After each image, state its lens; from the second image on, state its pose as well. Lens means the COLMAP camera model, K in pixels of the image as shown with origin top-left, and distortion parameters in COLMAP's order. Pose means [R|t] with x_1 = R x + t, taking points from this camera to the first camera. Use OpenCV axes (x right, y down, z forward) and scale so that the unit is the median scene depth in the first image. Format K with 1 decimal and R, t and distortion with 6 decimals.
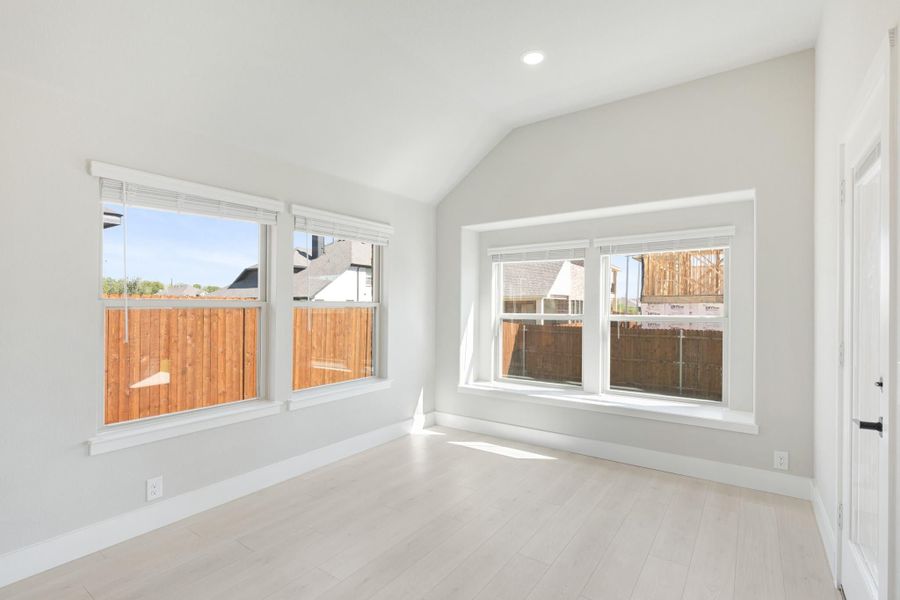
lens RADIAL K [[430.4, 0, 451.1], [0, 430.4, 304.7], [0, 0, 1]] dist [0.000001, -0.000172]
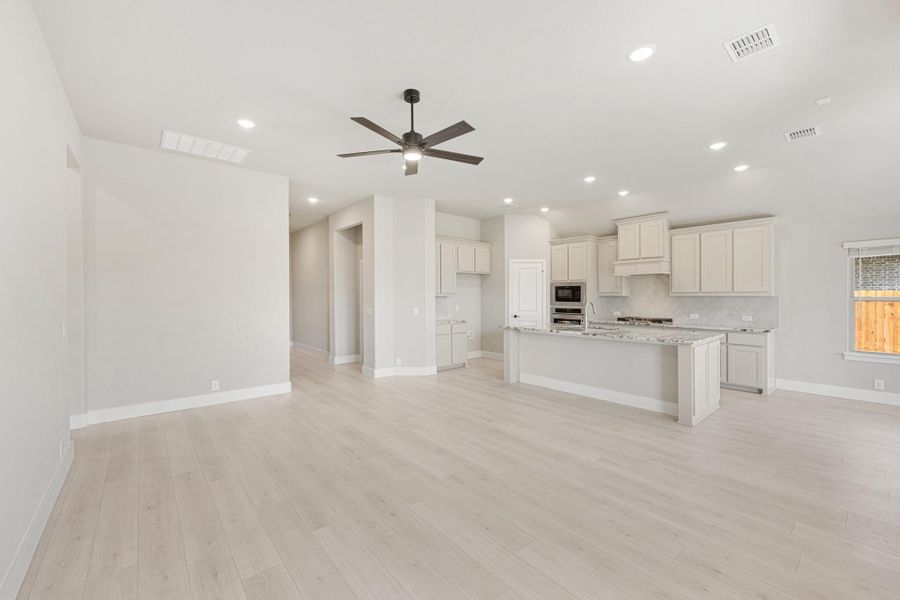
lens RADIAL K [[362.4, 0, 454.2], [0, 362.4, 302.2], [0, 0, 1]] dist [0.000083, -0.000138]
pose [[-0.230933, 0.012926, -0.972884, 0.864842], [-0.000691, 0.999909, 0.013449, -0.005524], [0.972969, 0.003778, -0.230903, -0.360837]]
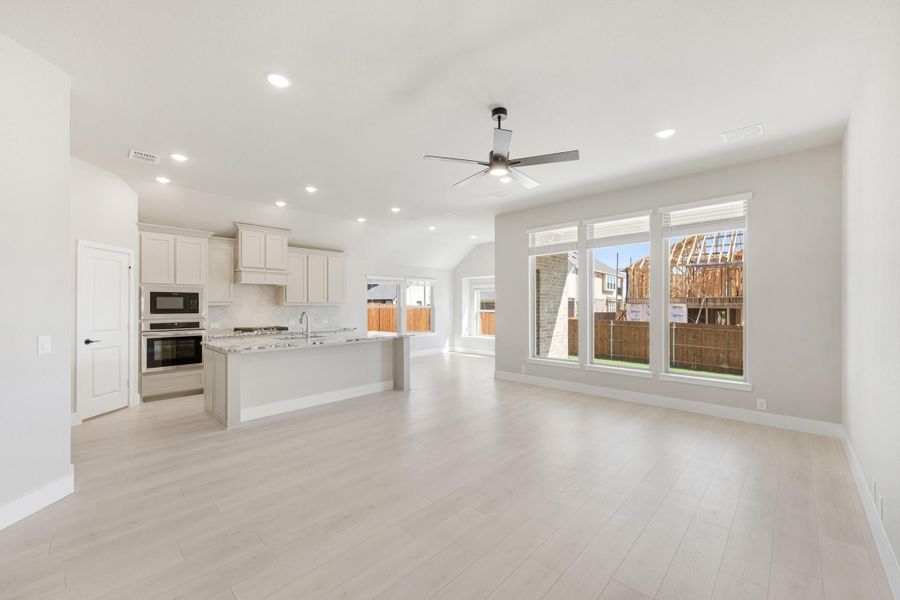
lens RADIAL K [[362.4, 0, 454.2], [0, 362.4, 302.2], [0, 0, 1]] dist [0.000083, -0.000138]
pose [[0.991267, -0.004382, -0.131796, 0.270905], [0.003441, 0.999967, -0.007367, -0.010900], [0.131824, 0.006850, 0.991249, -1.261943]]
